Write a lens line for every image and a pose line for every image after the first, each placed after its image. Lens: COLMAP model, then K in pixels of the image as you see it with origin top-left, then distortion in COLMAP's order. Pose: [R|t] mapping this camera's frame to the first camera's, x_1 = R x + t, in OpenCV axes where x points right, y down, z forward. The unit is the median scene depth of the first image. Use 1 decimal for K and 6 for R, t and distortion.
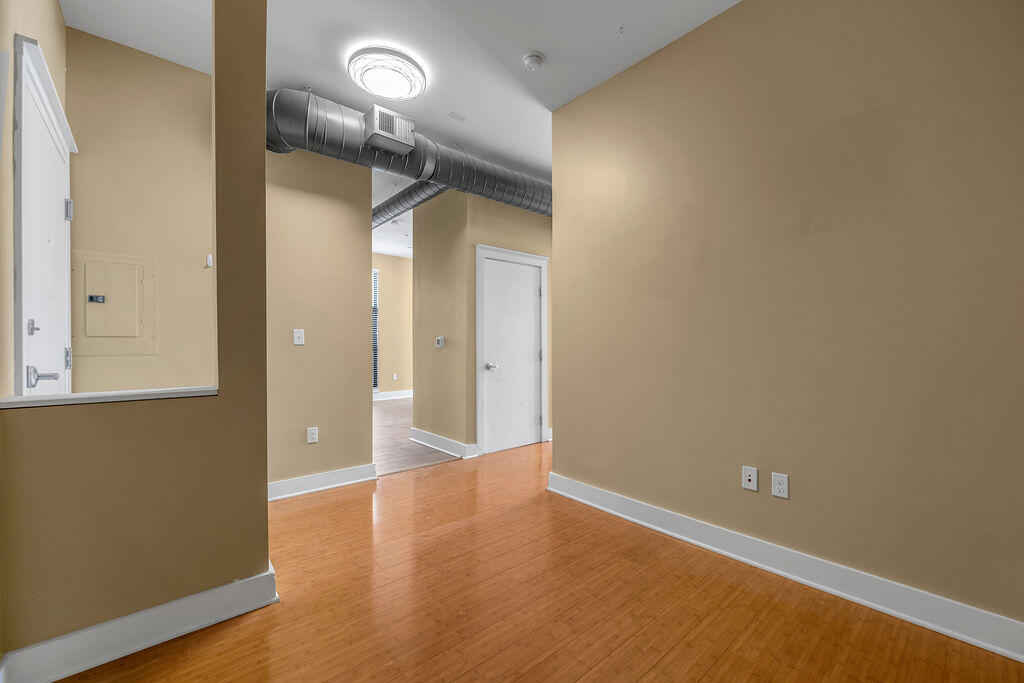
lens RADIAL K [[407.5, 0, 511.4], [0, 407.5, 343.5], [0, 0, 1]] dist [-0.008346, 0.000200]
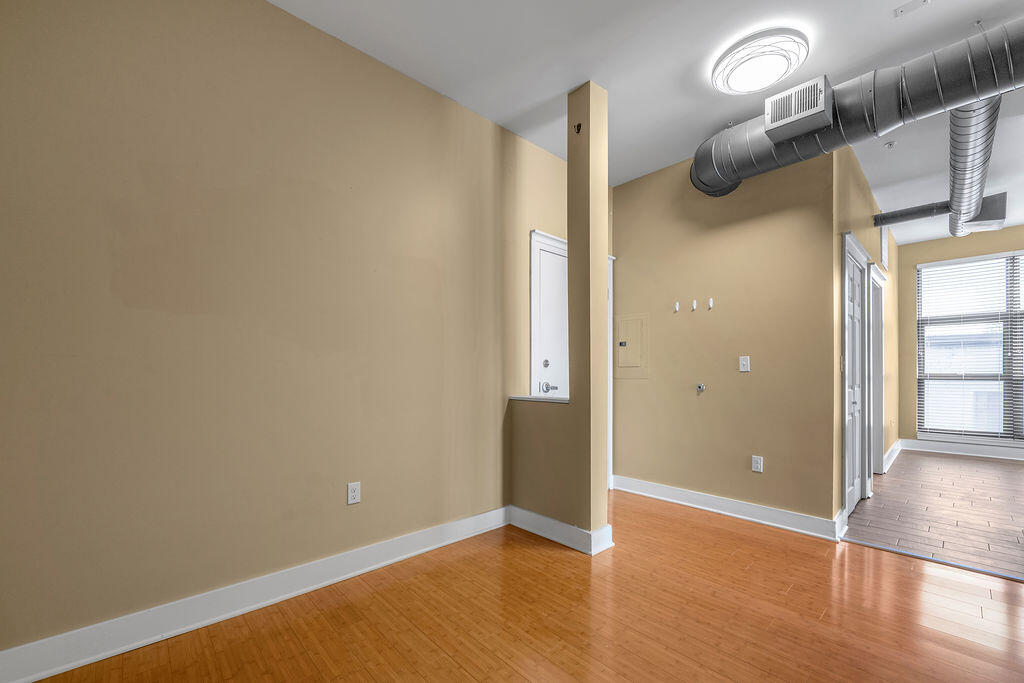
lens RADIAL K [[422.4, 0, 537.7], [0, 422.4, 370.2], [0, 0, 1]] dist [-0.000317, 0.000080]
pose [[0.075350, -0.000197, -0.997157, 0.597898], [0.003410, 0.999994, 0.000060, -0.004474], [0.997151, -0.003405, 0.075350, 0.484820]]
